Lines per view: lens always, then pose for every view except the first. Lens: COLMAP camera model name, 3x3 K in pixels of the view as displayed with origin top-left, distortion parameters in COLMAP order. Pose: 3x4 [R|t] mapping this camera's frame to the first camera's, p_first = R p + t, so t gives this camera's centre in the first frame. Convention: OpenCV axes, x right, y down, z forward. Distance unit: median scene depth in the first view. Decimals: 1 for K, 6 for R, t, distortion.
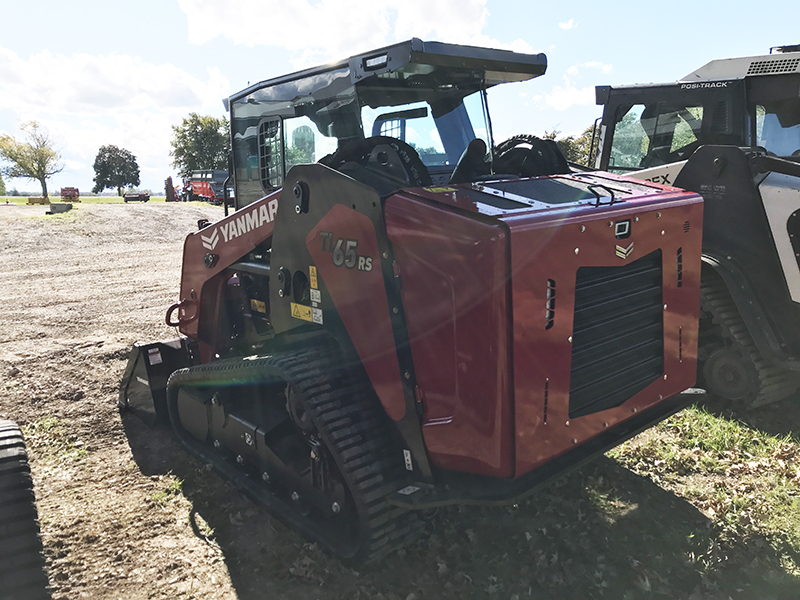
lens RADIAL K [[661.2, 0, 400.1], [0, 661.2, 302.8], [0, 0, 1]] dist [0.038116, -0.031134]
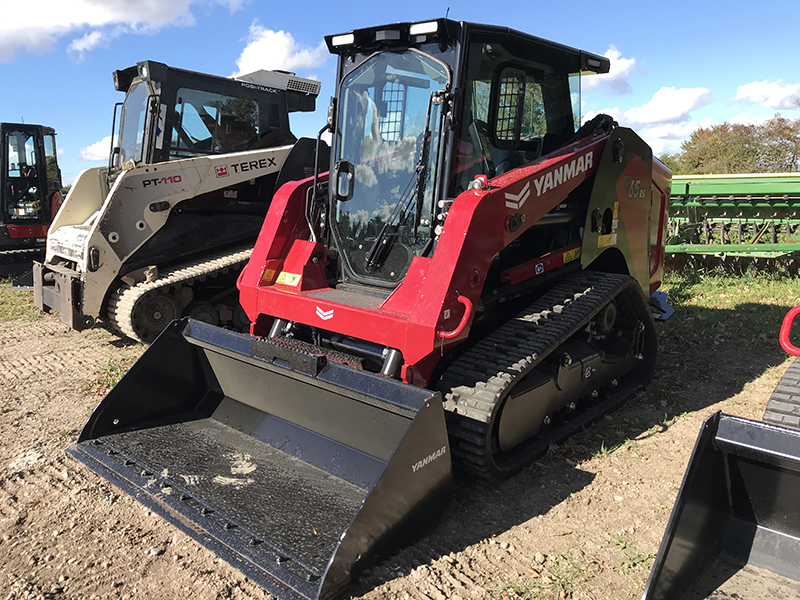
lens RADIAL K [[661.2, 0, 400.3], [0, 661.2, 296.4], [0, 0, 1]] dist [0.038116, -0.031134]
pose [[-0.158613, -0.142879, 0.976948, -1.318412], [0.191885, 0.966147, 0.172453, -0.174710], [-0.968515, 0.214815, -0.125827, 1.521858]]
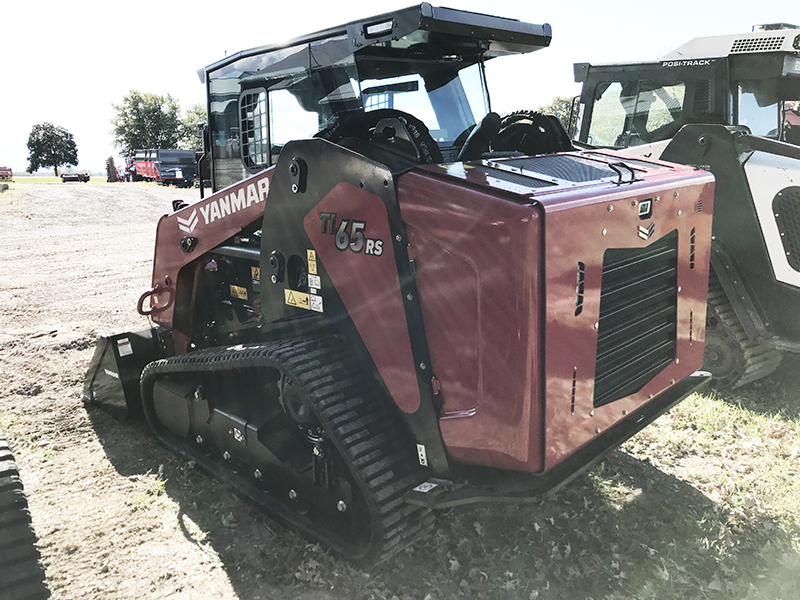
lens RADIAL K [[661.2, 0, 401.4], [0, 661.2, 302.7], [0, 0, 1]] dist [0.038116, -0.031134]
pose [[0.996997, -0.013684, 0.076219, -0.071846], [0.011552, 0.999532, 0.028339, -0.005556], [-0.076571, -0.027373, 0.996688, 0.055716]]
